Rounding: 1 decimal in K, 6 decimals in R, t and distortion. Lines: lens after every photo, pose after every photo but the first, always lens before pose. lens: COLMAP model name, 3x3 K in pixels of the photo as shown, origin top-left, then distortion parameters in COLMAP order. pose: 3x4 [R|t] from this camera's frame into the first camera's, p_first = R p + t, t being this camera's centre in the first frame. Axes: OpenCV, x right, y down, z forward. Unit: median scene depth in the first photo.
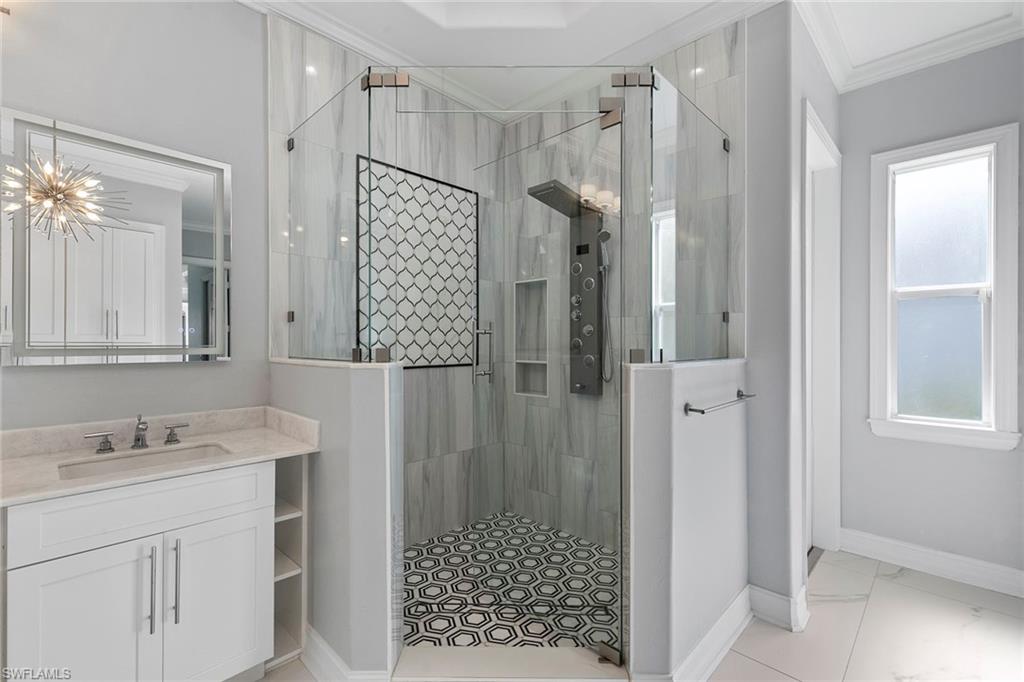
lens RADIAL K [[460.9, 0, 512.0], [0, 460.9, 341.0], [0, 0, 1]] dist [0.001511, 0.000143]
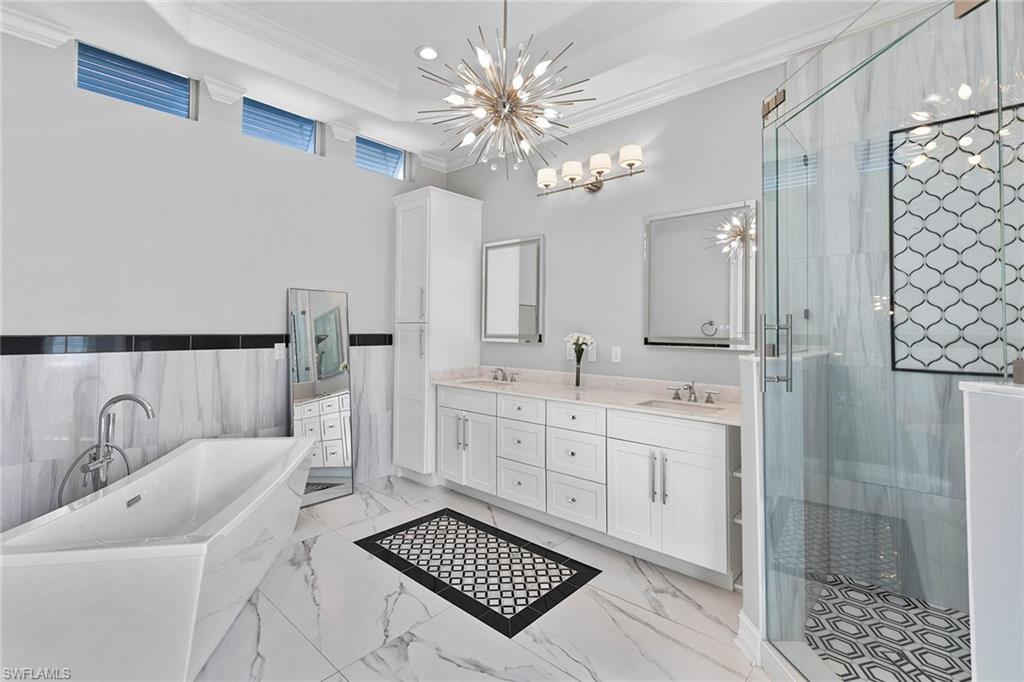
lens RADIAL K [[458.2, 0, 516.4], [0, 458.2, 311.5], [0, 0, 1]] dist [-0.000371, -0.000106]
pose [[0.023093, -0.030648, -0.999263, 0.581578], [0.001641, 0.999530, -0.030618, -0.025094], [0.999732, -0.000933, 0.023133, 0.260216]]
